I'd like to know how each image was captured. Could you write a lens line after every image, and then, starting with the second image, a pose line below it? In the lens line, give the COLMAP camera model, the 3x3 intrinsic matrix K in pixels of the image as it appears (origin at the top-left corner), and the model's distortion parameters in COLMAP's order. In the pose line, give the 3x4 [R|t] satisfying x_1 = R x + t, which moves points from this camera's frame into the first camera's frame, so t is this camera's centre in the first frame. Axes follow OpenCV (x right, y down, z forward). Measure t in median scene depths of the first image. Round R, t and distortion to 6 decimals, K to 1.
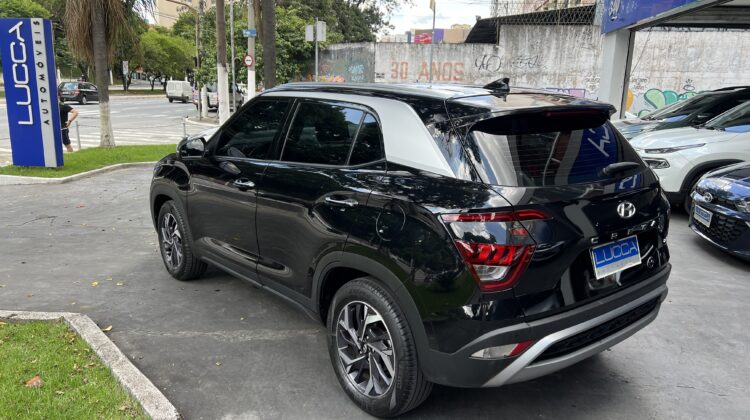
lens RADIAL K [[564.8, 0, 381.0], [0, 564.8, 208.7], [0, 0, 1]] dist [0.046624, -0.057505]
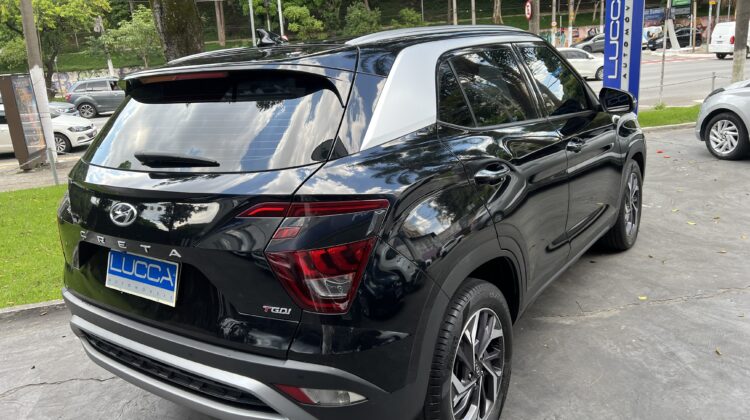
lens RADIAL K [[564.8, 0, 381.0], [0, 564.8, 208.7], [0, 0, 1]] dist [0.046624, -0.057505]
pose [[0.265105, 0.203770, -0.942442, 0.252431], [-0.119532, 0.976820, 0.177579, -0.036444], [0.956782, 0.065575, 0.283317, 0.232464]]
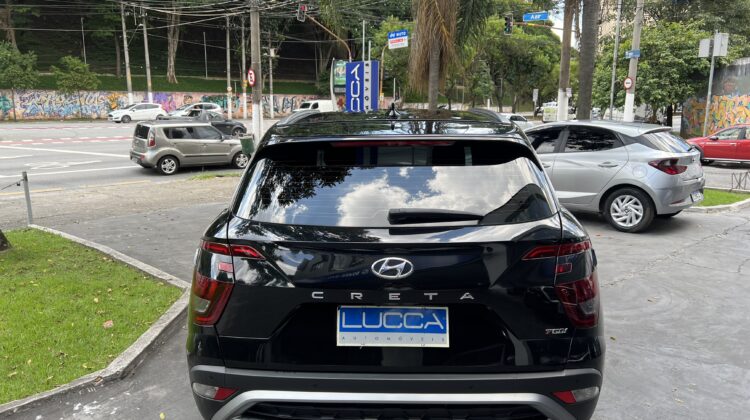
lens RADIAL K [[564.8, 0, 381.0], [0, 564.8, 208.7], [0, 0, 1]] dist [0.046624, -0.057505]
pose [[0.751553, 0.094517, -0.652867, 0.192192], [-0.122314, 0.992487, 0.002883, -0.016541], [0.648235, 0.077688, 0.757467, 0.083282]]
